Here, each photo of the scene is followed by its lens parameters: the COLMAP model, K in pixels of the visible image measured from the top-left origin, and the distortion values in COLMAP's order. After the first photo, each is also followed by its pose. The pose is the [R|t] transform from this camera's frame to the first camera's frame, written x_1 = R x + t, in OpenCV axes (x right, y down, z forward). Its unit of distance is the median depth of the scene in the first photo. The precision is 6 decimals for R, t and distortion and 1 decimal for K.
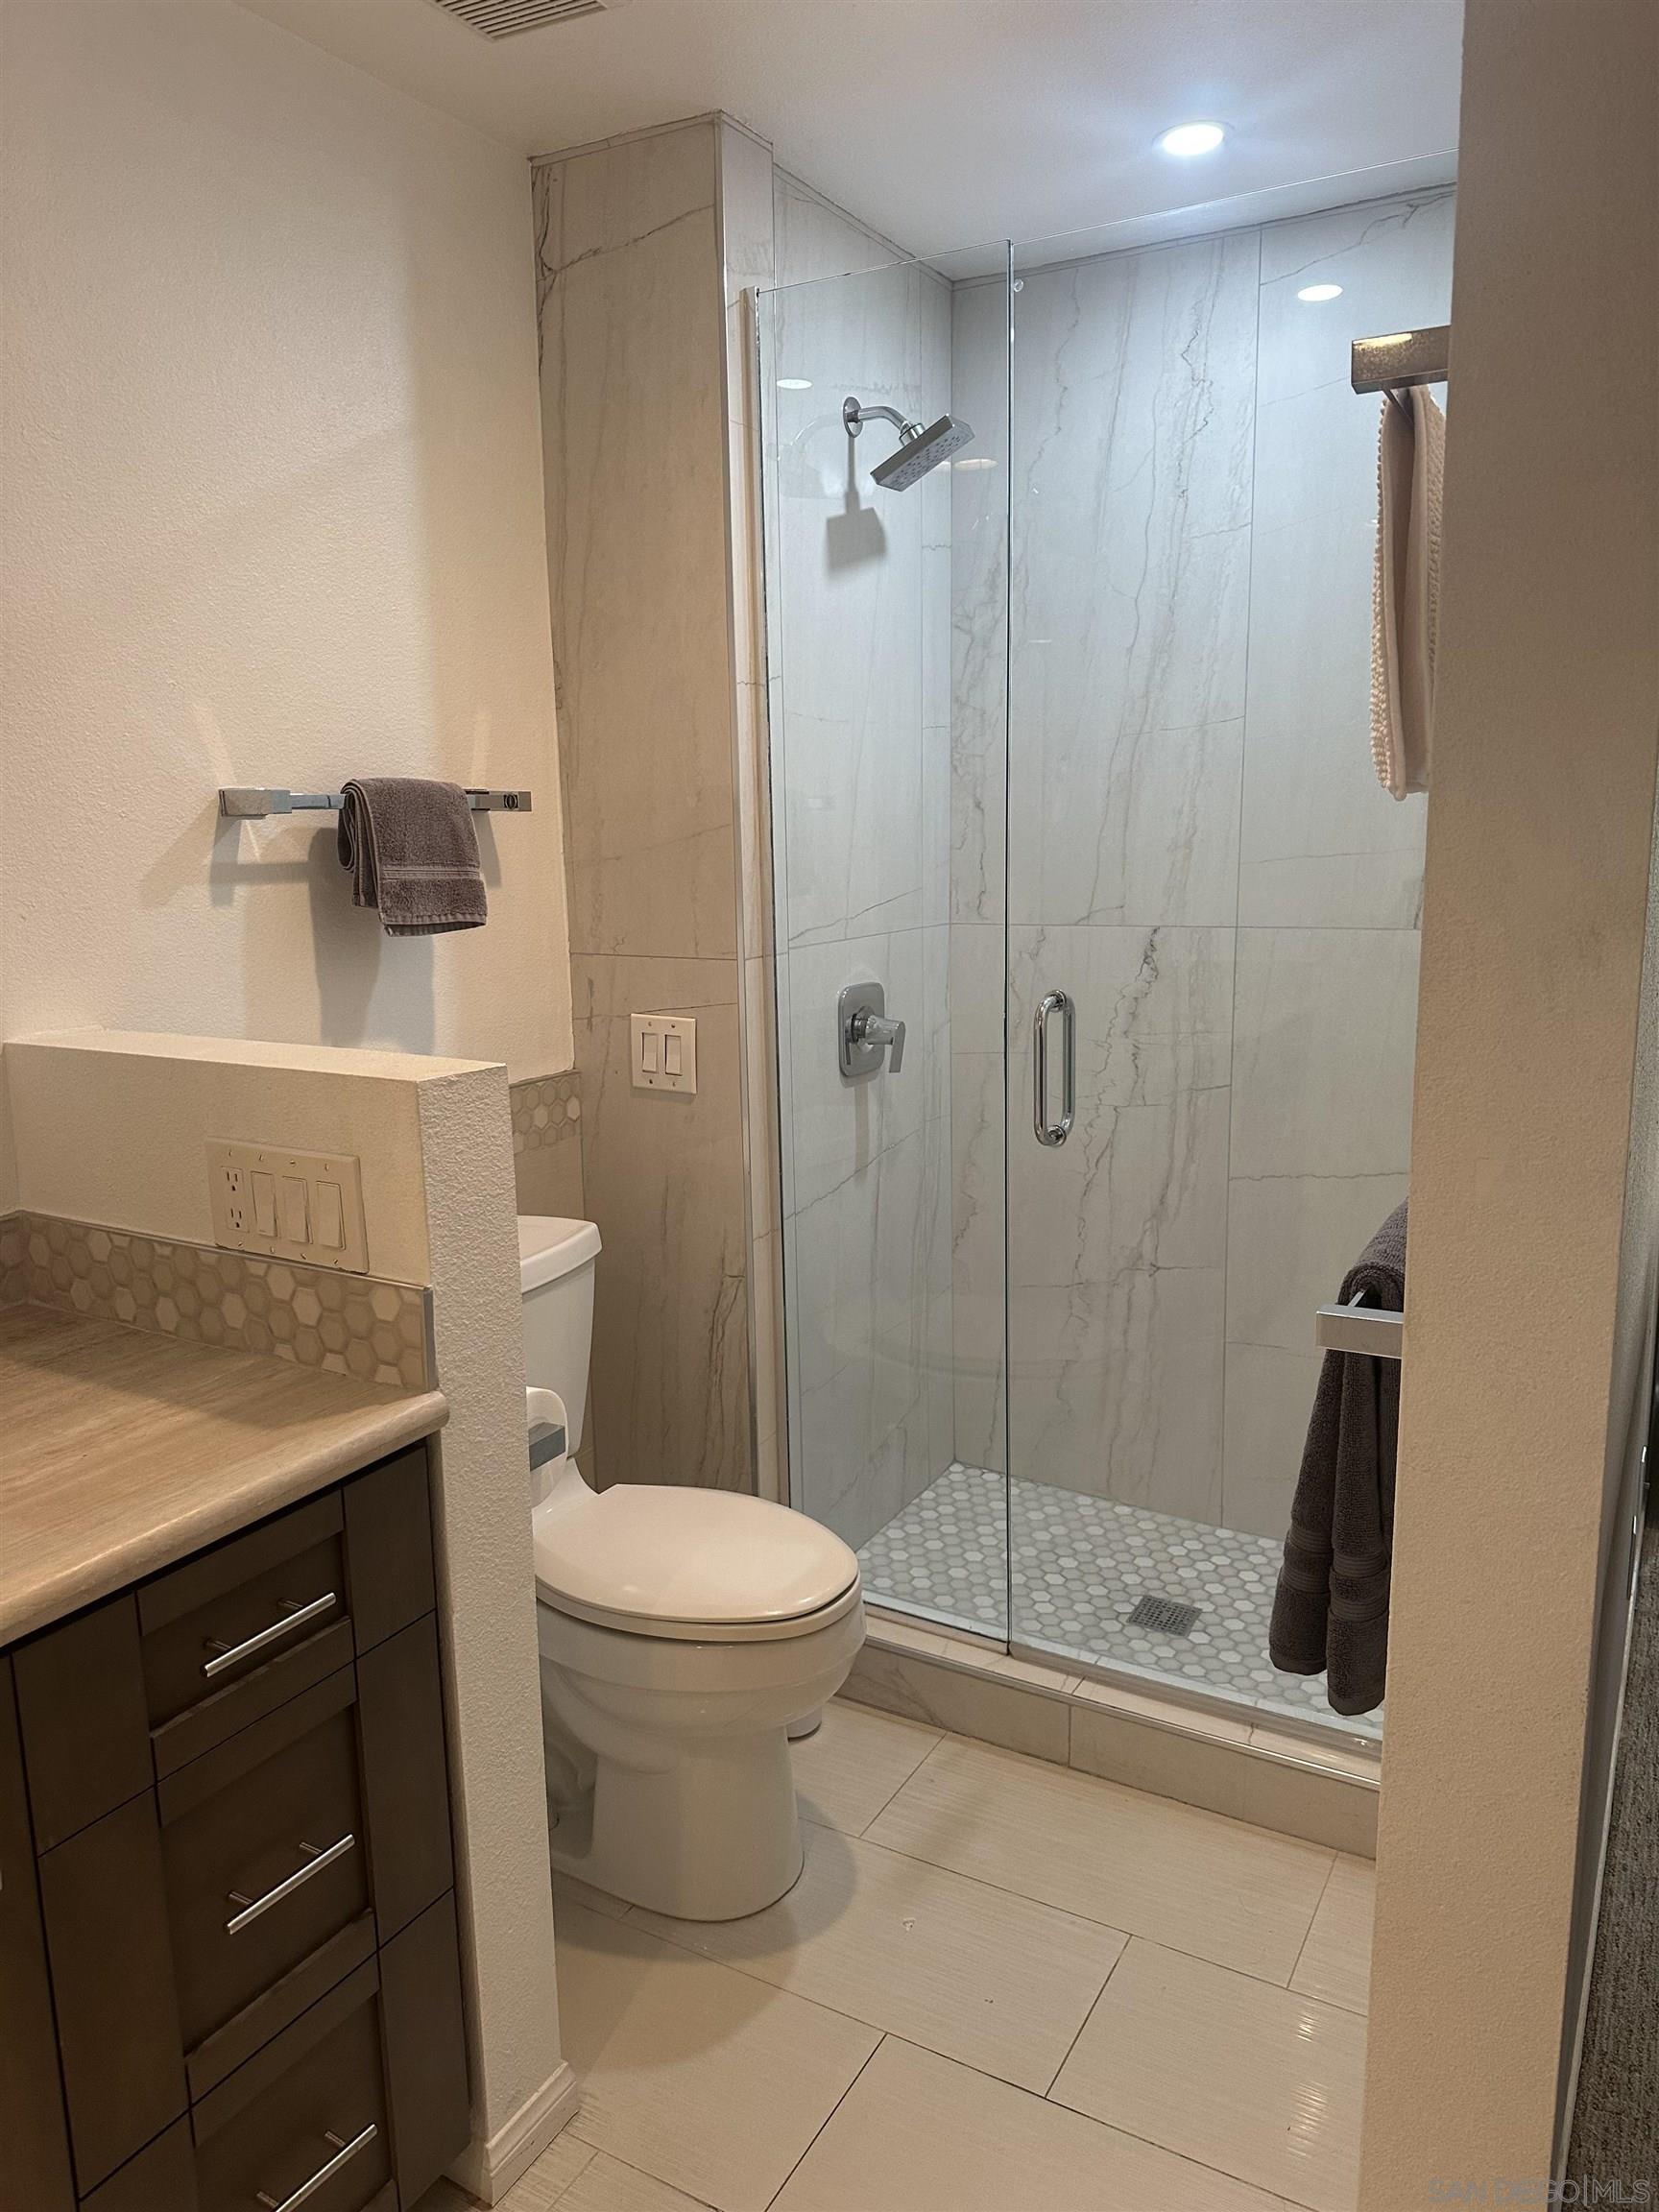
lens RADIAL K [[1570.3, 0, 824.0], [0, 1570.3, 1129.3], [0, 0, 1]] dist [0.090499, -0.134391]
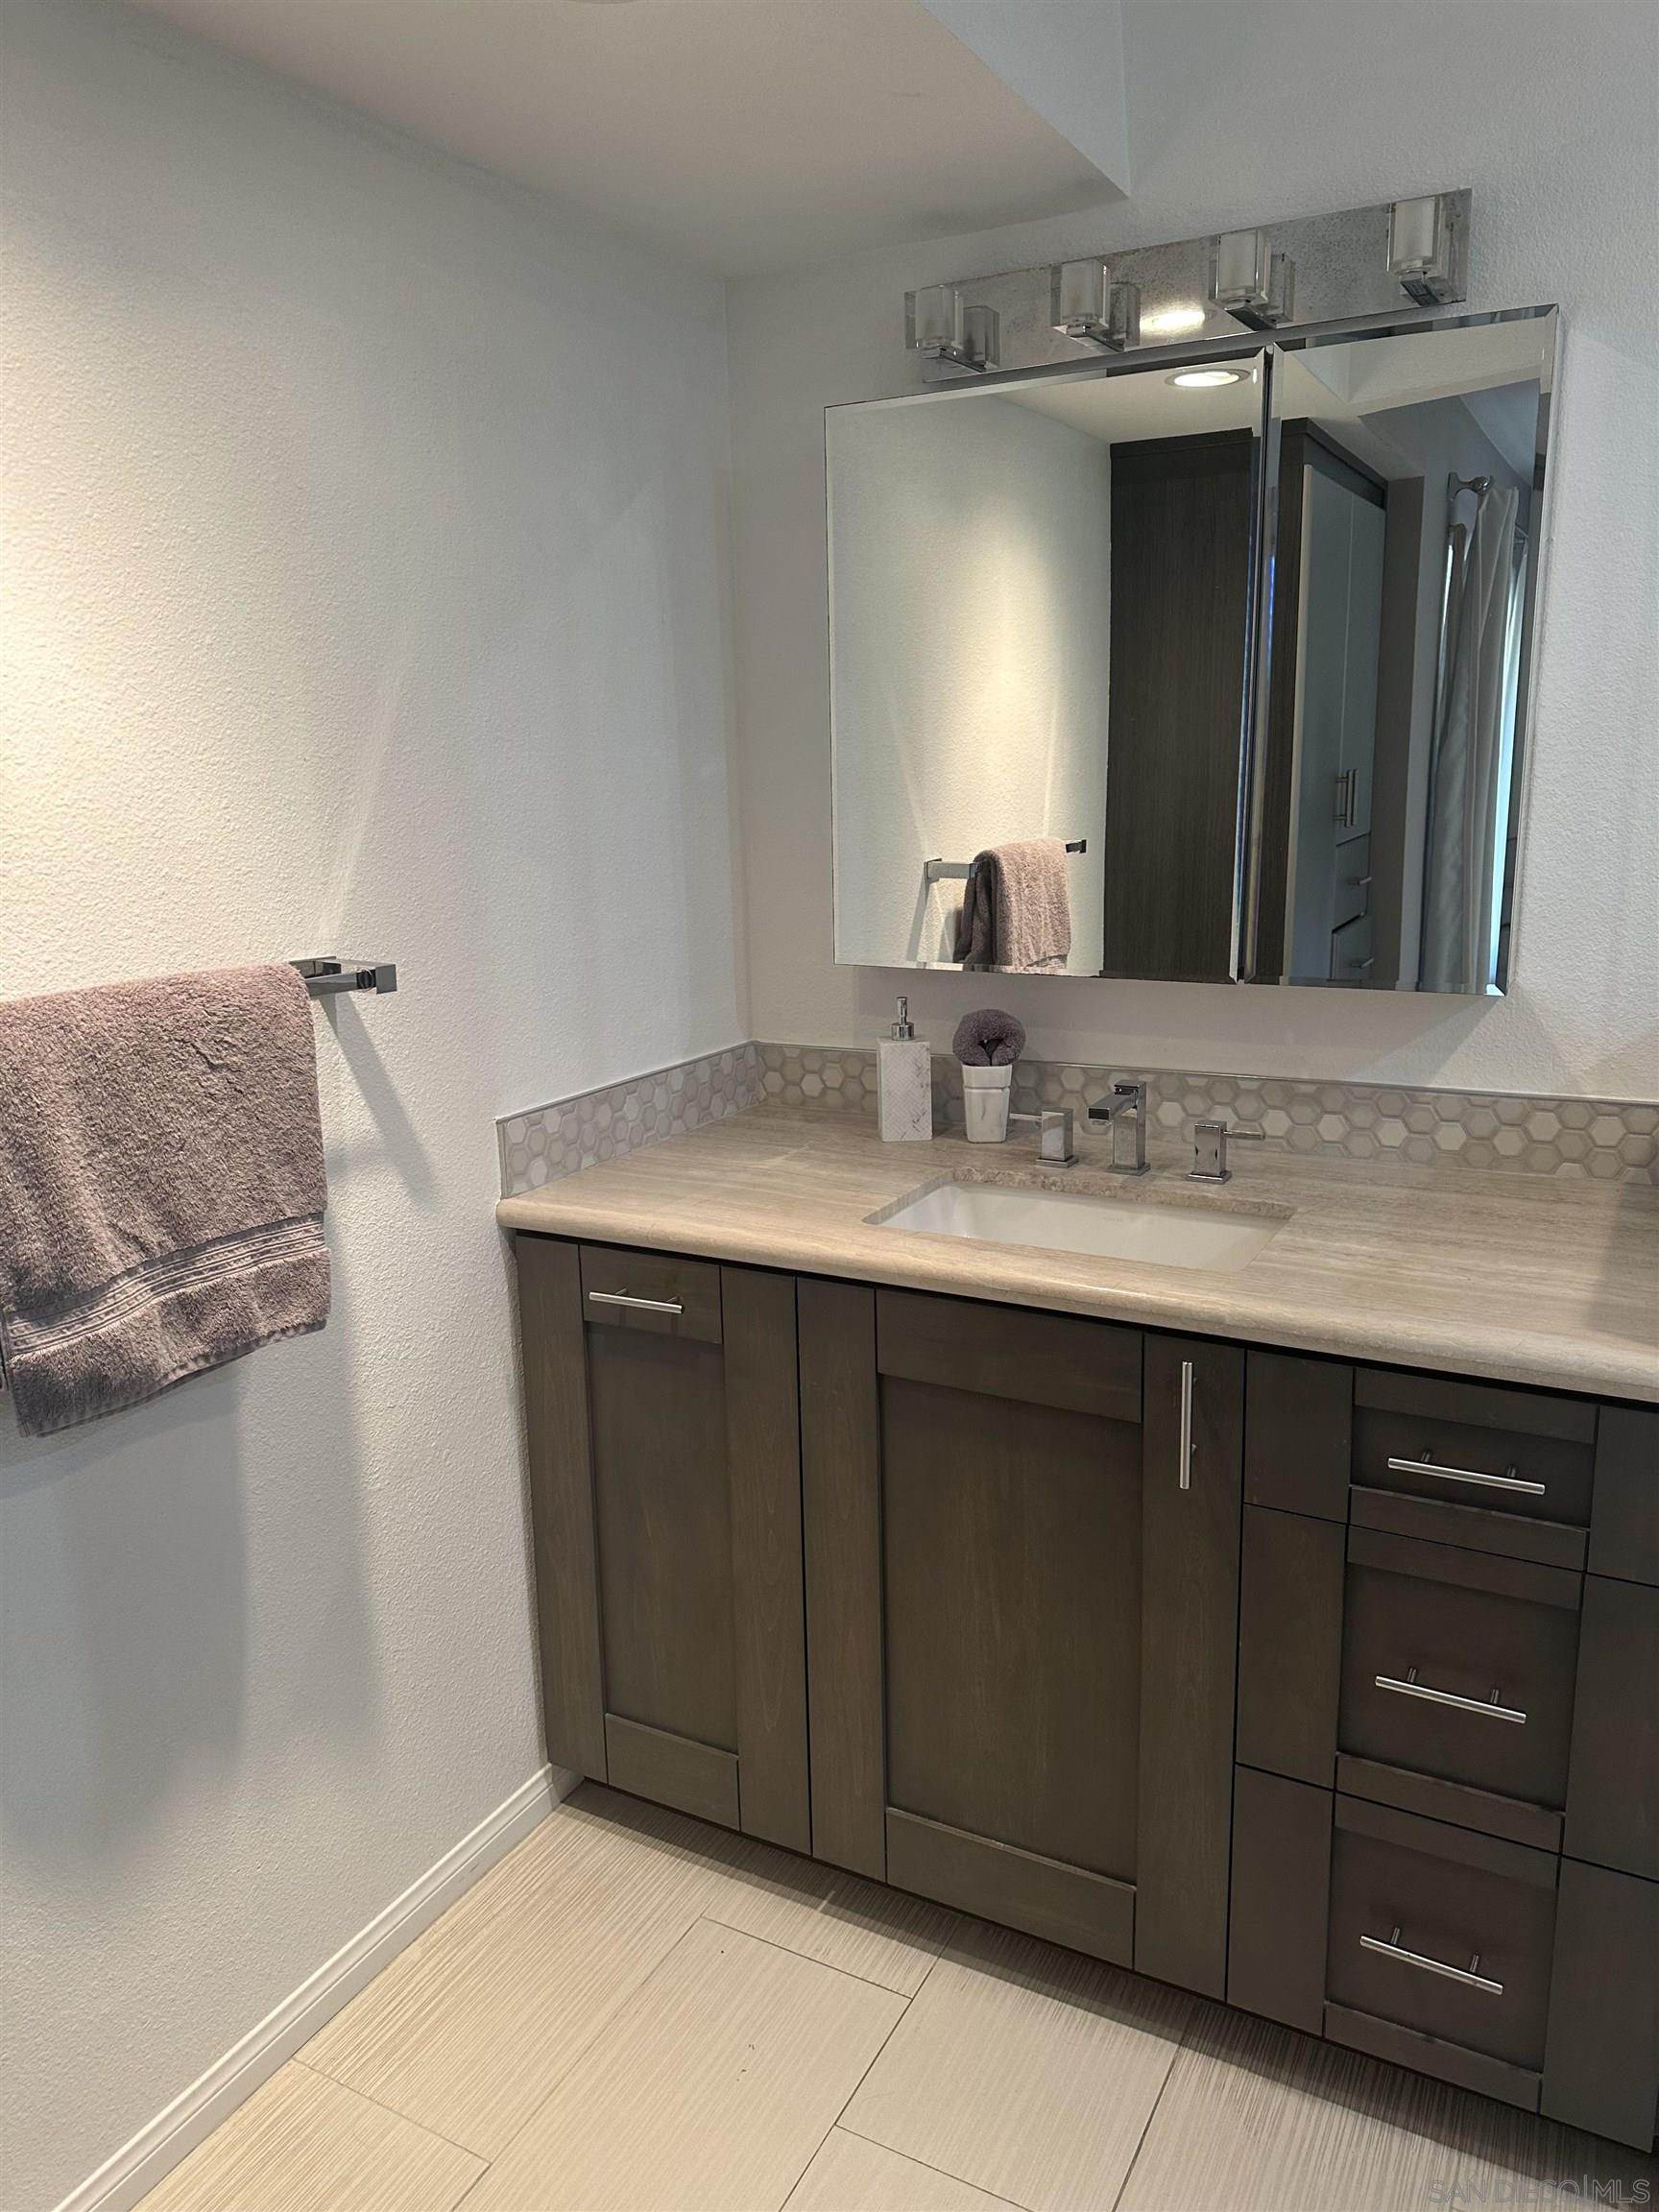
lens RADIAL K [[1570.3, 0, 824.0], [0, 1570.3, 1129.3], [0, 0, 1]] dist [0.090499, -0.134391]
pose [[0.015722, 0.246342, -0.969056, 0.625725], [-0.174693, 0.954945, 0.239920, -0.098878], [0.984497, 0.165515, 0.058047, 0.420204]]
